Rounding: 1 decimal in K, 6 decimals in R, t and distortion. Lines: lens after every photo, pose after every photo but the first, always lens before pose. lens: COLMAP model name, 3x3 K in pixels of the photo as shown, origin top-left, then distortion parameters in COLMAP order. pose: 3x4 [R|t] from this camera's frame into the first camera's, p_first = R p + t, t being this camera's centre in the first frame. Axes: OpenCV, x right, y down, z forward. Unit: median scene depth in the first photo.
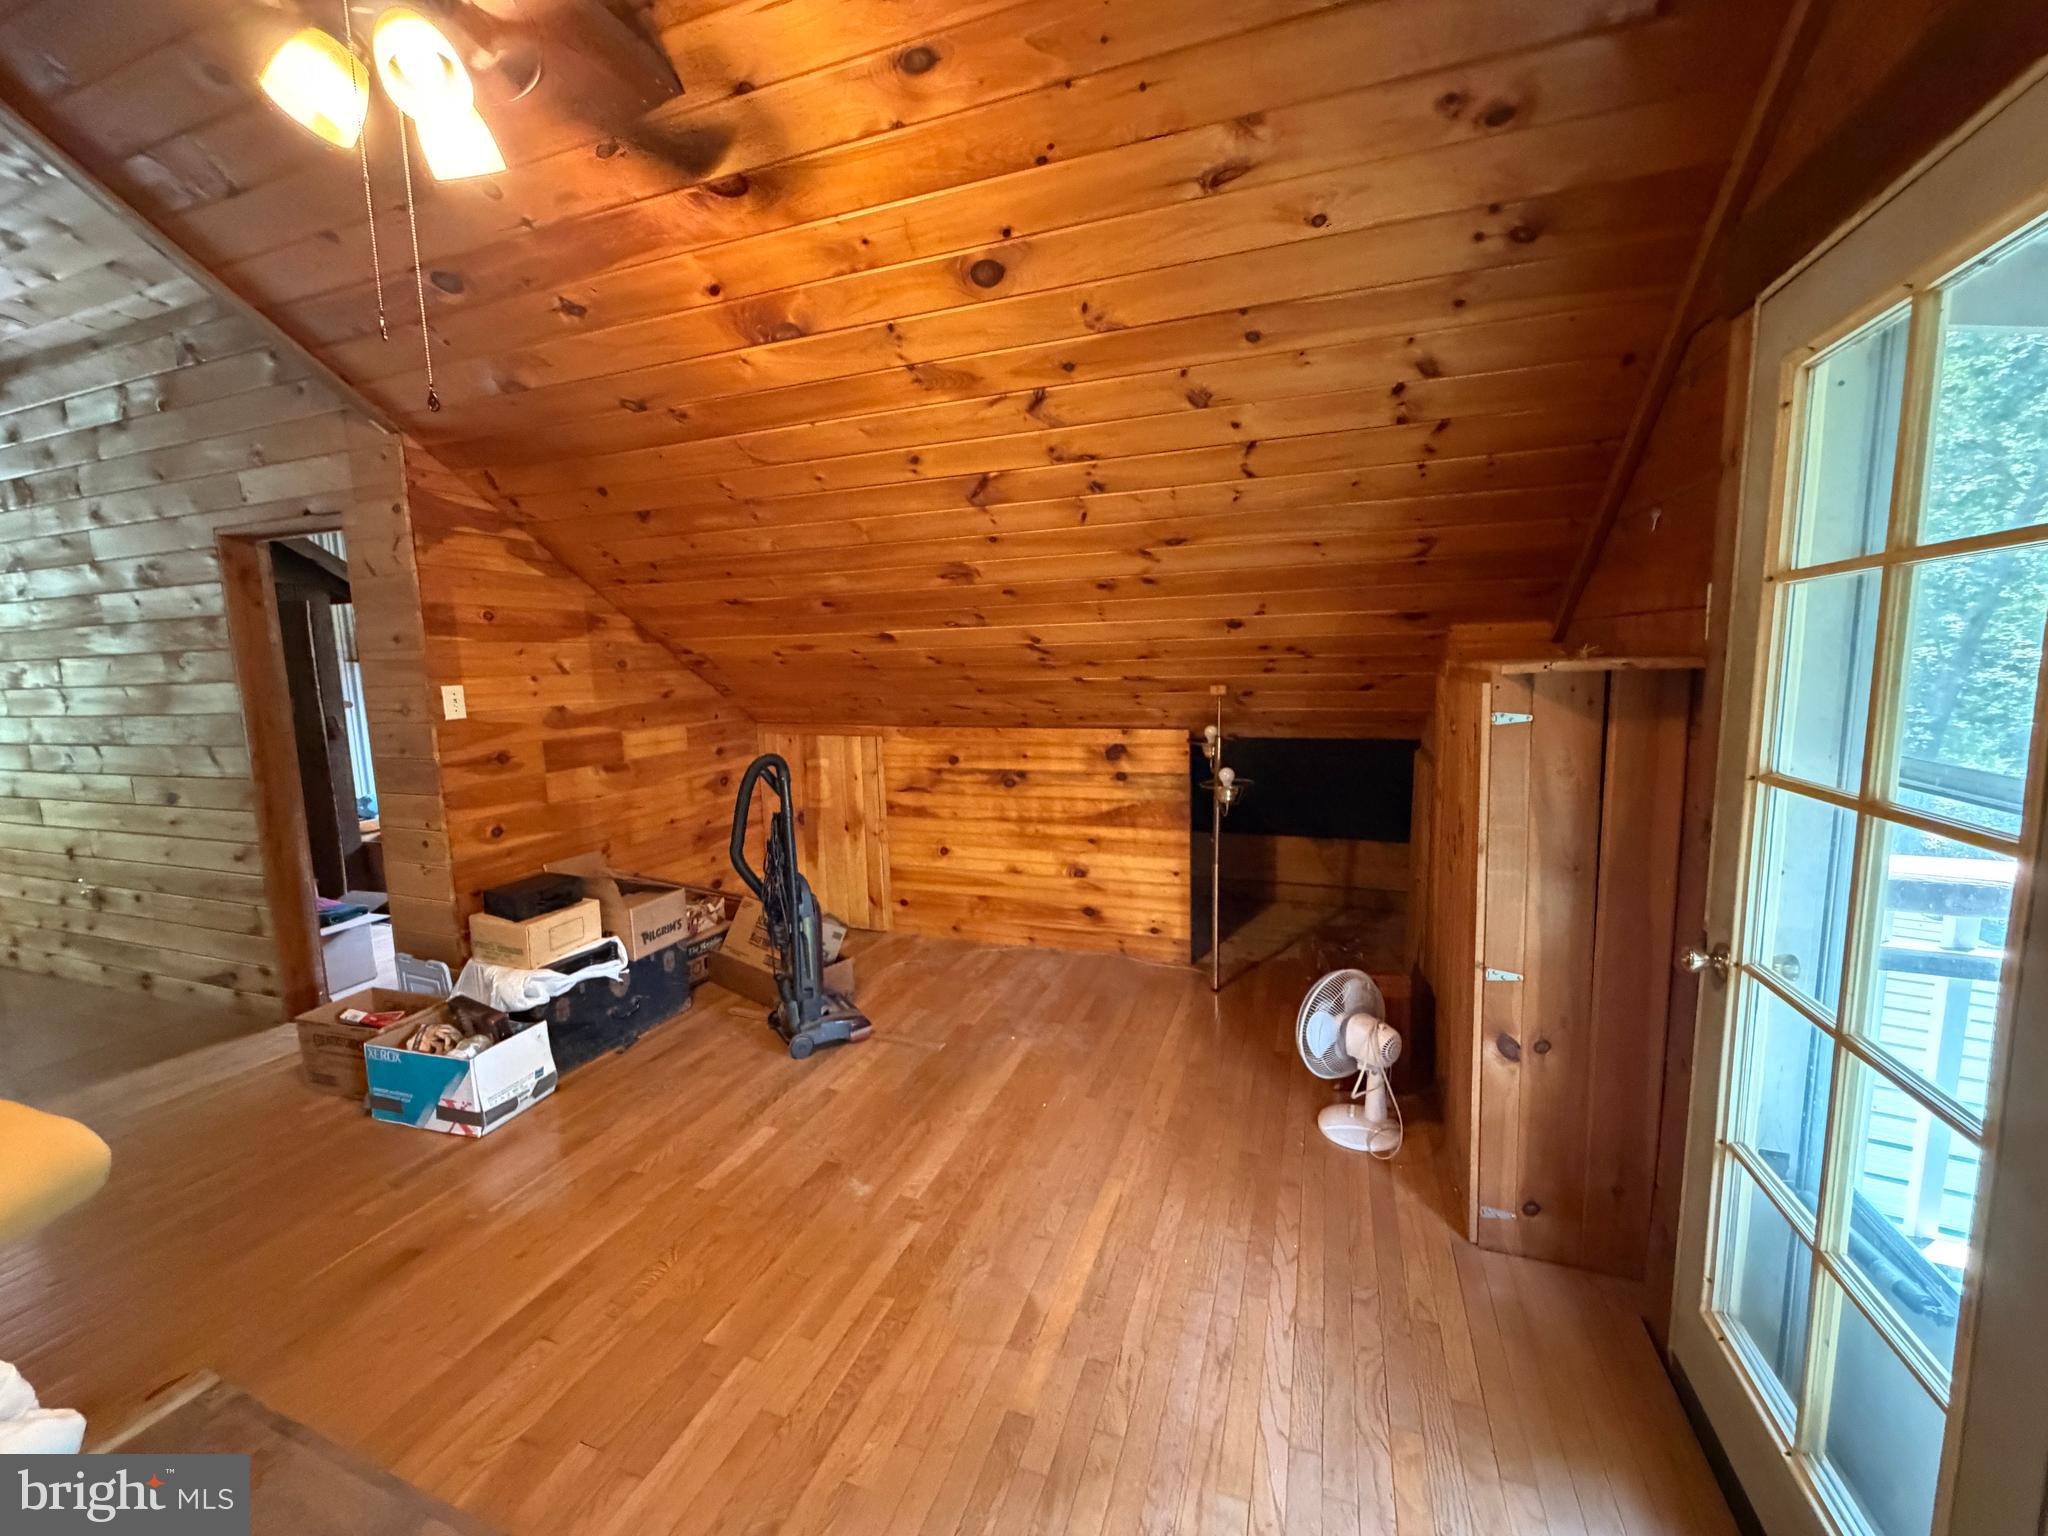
lens RADIAL K [[815.3, 0, 1013.6], [0, 815.3, 762.7], [0, 0, 1]] dist [0.004086, -0.000206]
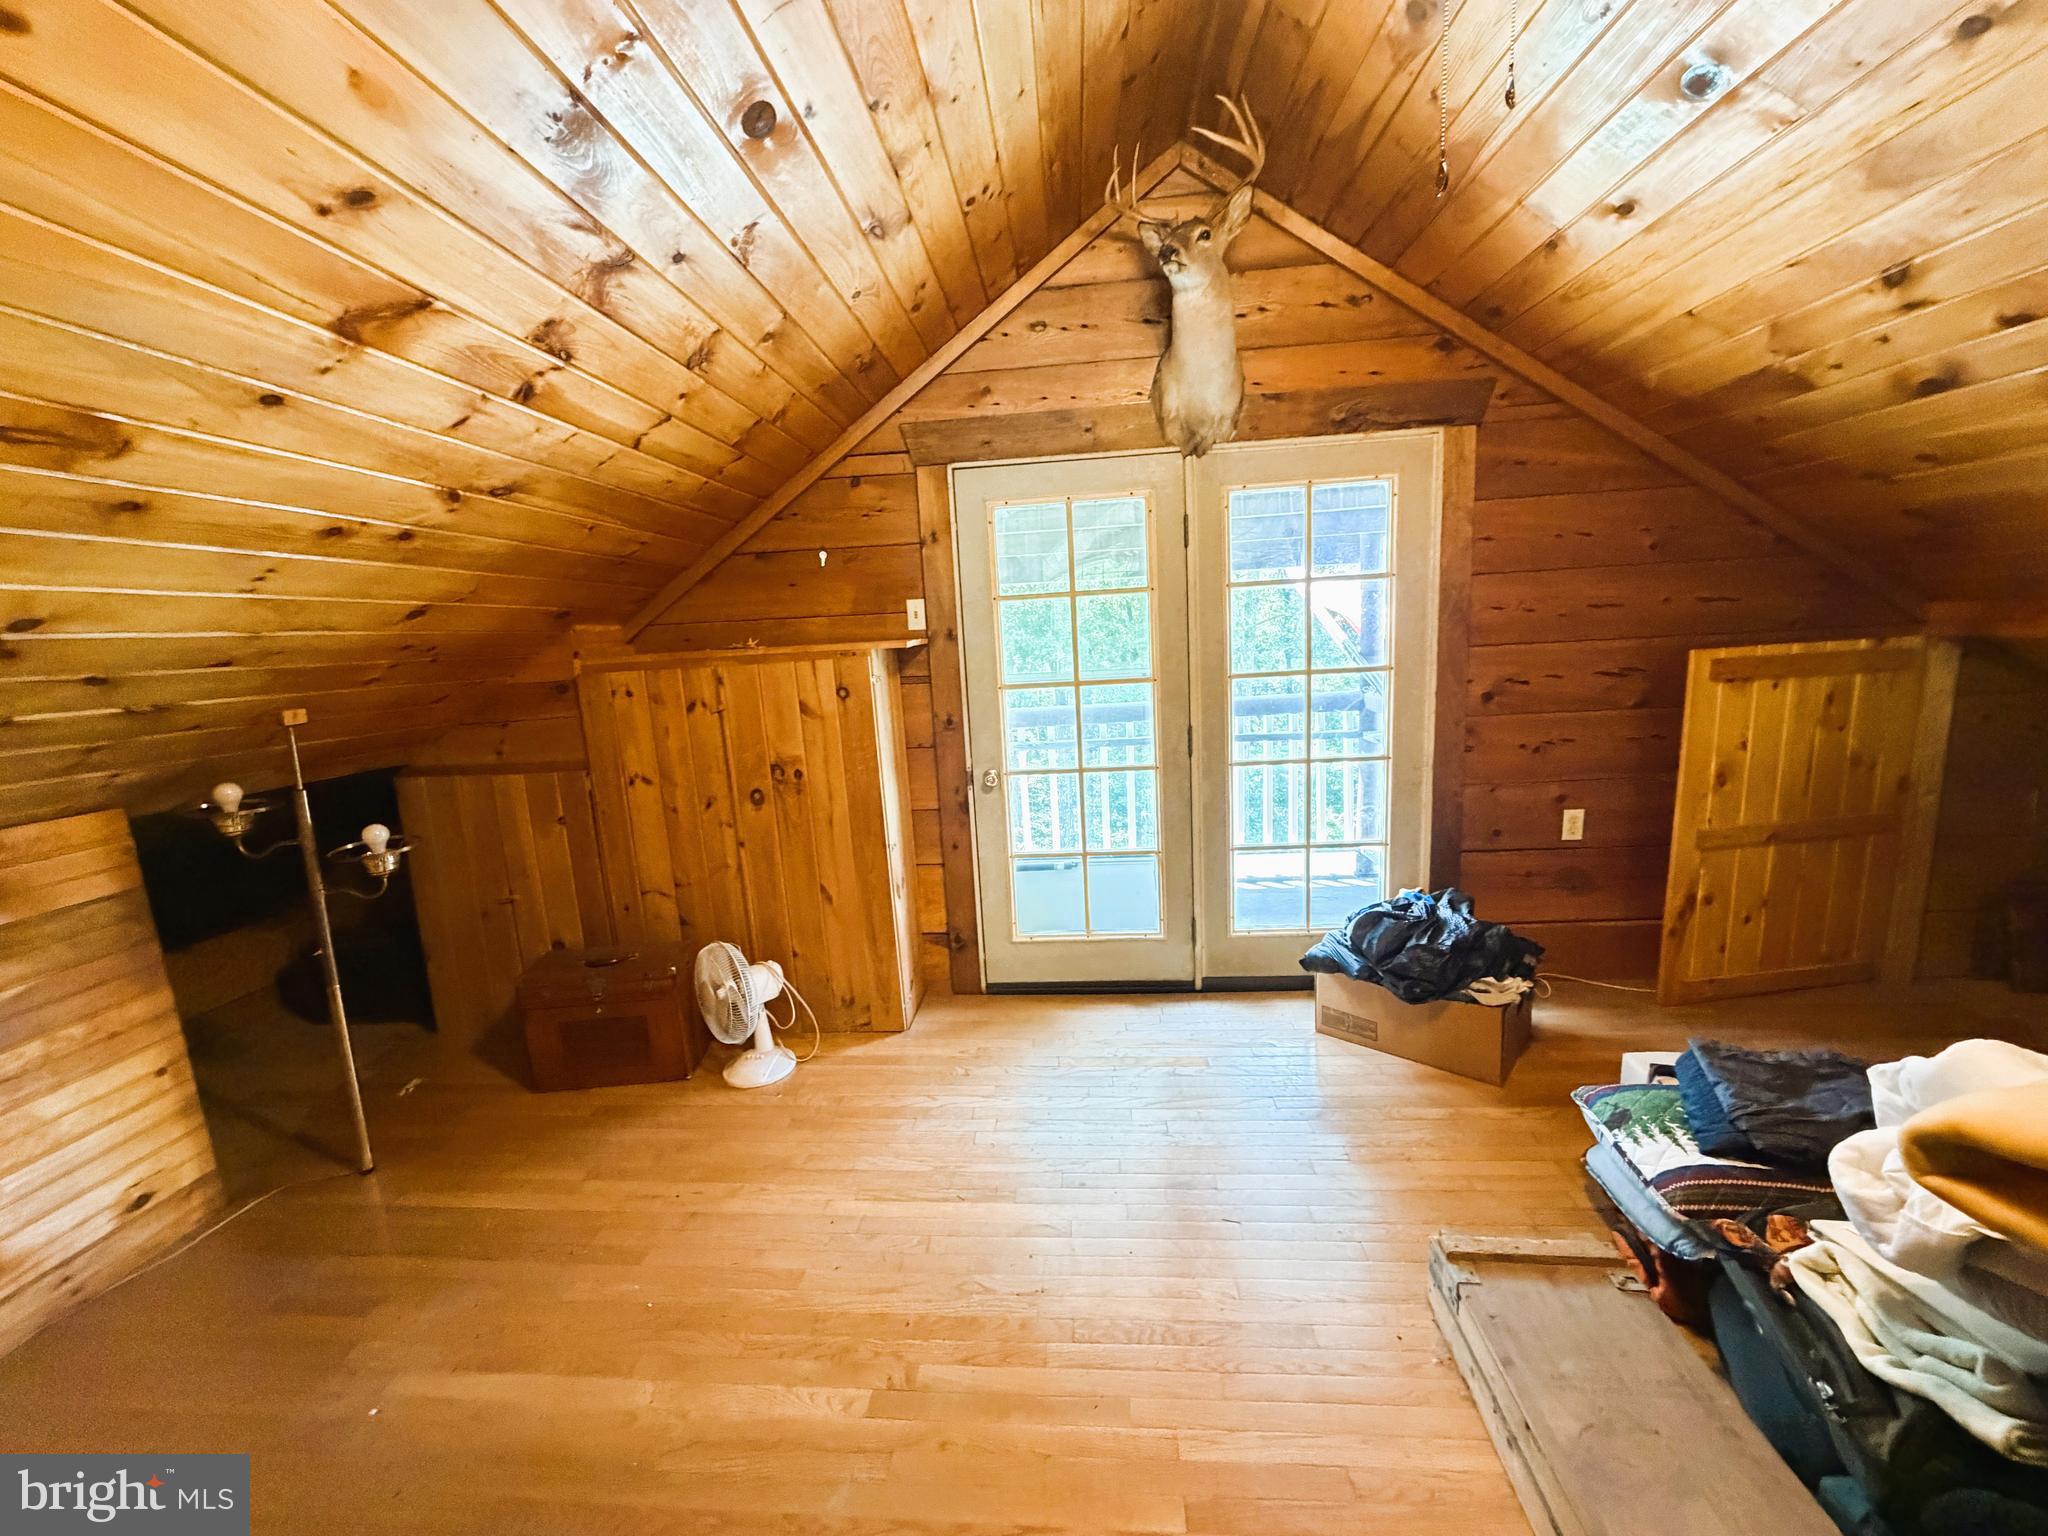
lens RADIAL K [[815.3, 0, 1008.8], [0, 815.3, 776.6], [0, 0, 1]] dist [0.004086, -0.000206]
pose [[-0.260412, -0.128938, 0.956849, -0.448491], [0.181018, 0.966948, 0.179564, -0.050931], [-0.948377, 0.219967, -0.228465, 0.550803]]
